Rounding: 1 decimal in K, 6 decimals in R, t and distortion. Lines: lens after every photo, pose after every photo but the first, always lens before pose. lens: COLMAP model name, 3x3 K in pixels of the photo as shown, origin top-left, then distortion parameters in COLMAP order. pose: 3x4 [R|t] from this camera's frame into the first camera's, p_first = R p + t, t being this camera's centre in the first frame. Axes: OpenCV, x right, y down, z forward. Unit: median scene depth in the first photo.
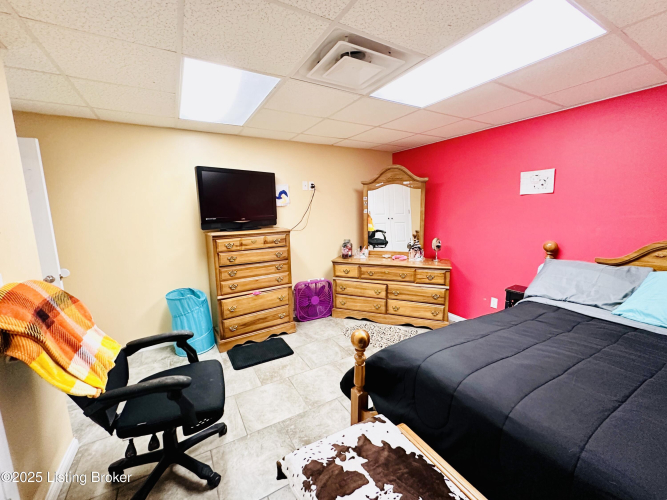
lens RADIAL K [[273.4, 0, 333.5], [0, 273.4, 250.0], [0, 0, 1]] dist [0.000598, 0.000194]
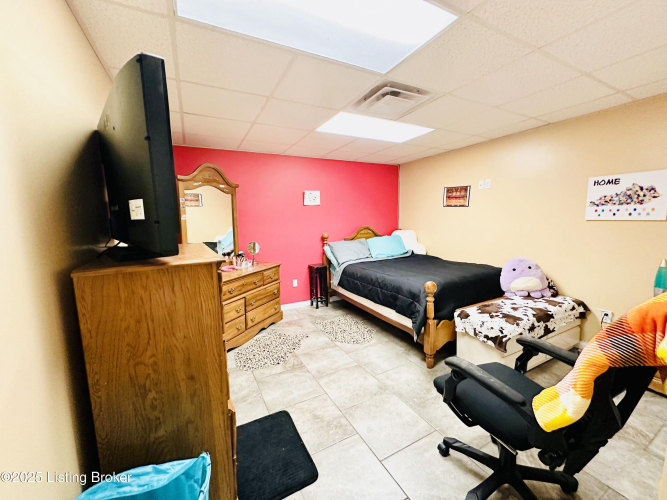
lens RADIAL K [[266.0, 0, 336.7], [0, 266.0, 248.6], [0, 0, 1]] dist [-0.001213, -0.000076]
pose [[0.038744, -0.112603, 0.992884, -0.675975], [0.165830, 0.980577, 0.104736, -0.076565], [-0.985393, 0.160592, 0.056665, 0.658996]]
